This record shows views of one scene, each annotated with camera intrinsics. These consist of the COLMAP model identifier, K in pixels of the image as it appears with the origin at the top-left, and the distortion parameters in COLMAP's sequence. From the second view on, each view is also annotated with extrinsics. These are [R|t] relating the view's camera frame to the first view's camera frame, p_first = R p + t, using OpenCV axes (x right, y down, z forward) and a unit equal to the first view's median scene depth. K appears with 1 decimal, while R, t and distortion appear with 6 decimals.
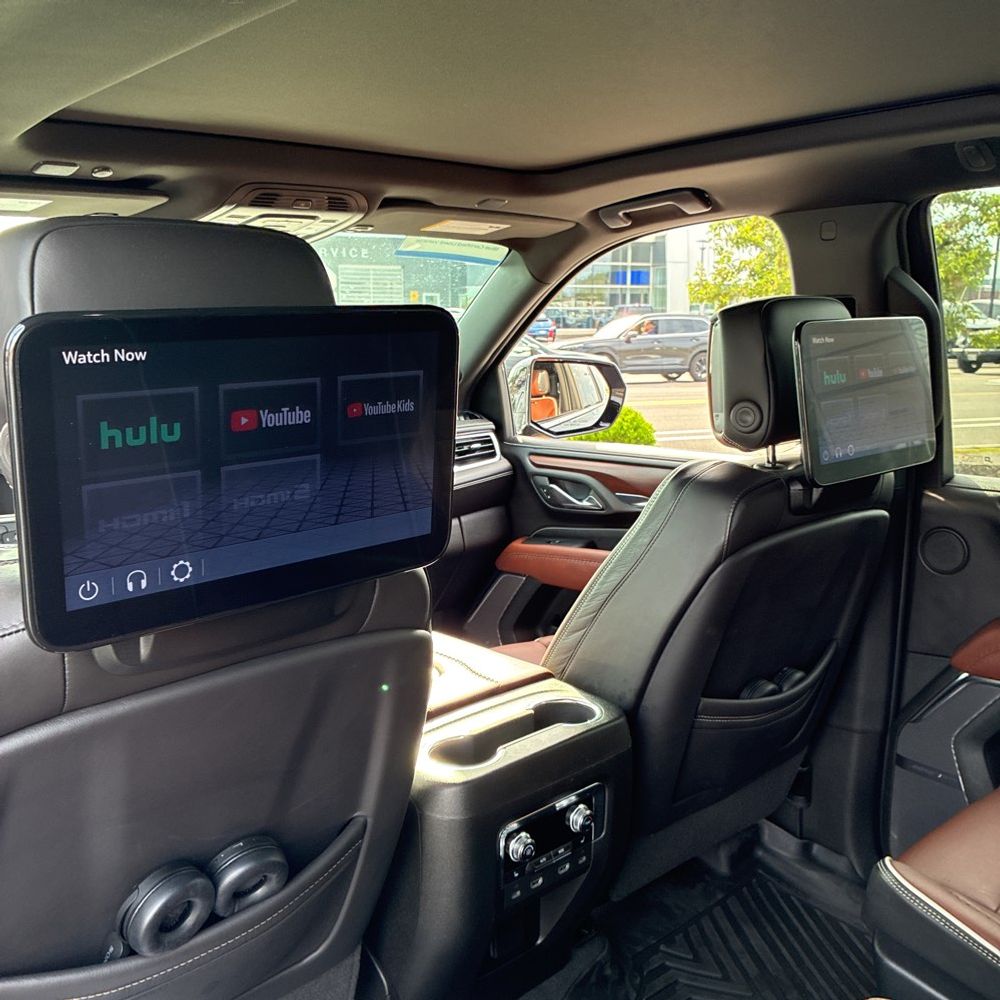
lens RADIAL K [[1033.6, 0, 508.4], [0, 1033.6, 488.5], [0, 0, 1]] dist [0.028395, -0.020427]
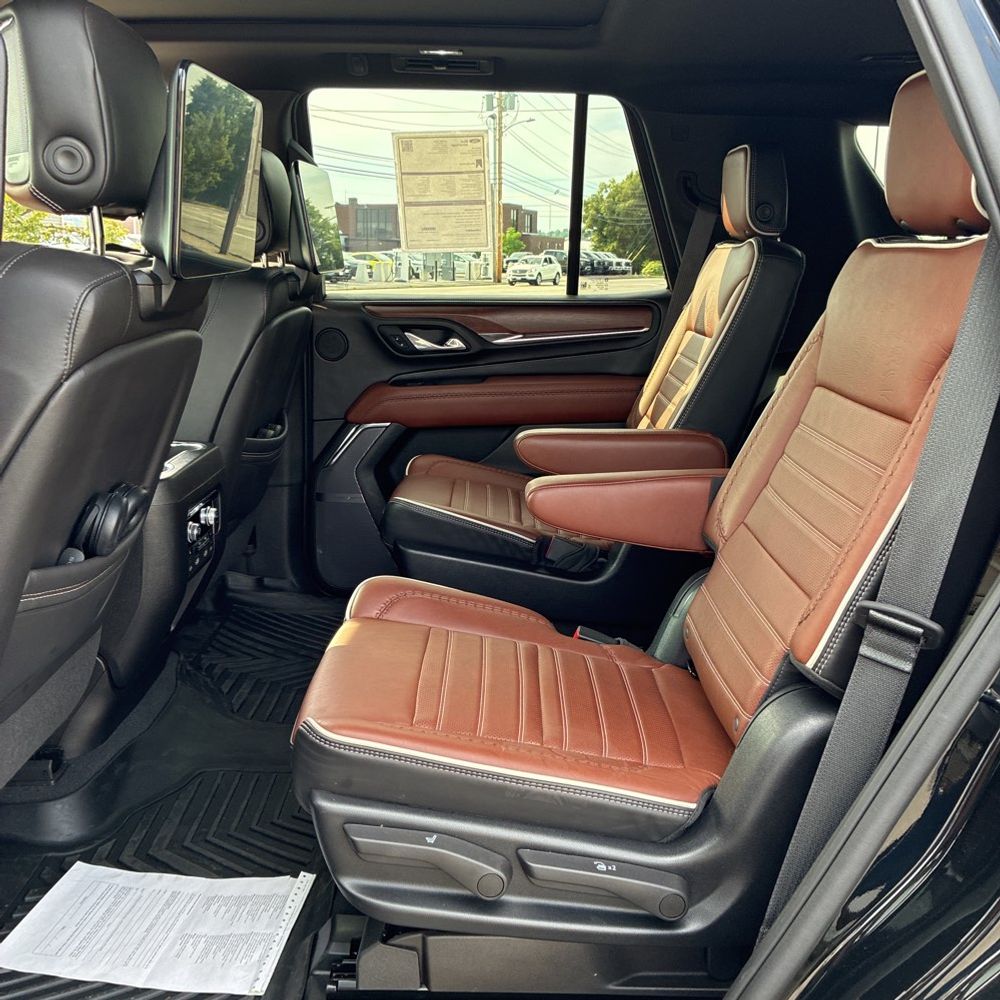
lens RADIAL K [[1033.6, 0, 508.4], [0, 1033.6, 488.5], [0, 0, 1]] dist [0.028395, -0.020427]
pose [[0.695444, -0.162680, 0.699924, -0.439450], [0.116993, 0.986674, 0.113083, 0.119334], [-0.708993, 0.003243, 0.705208, -0.193418]]
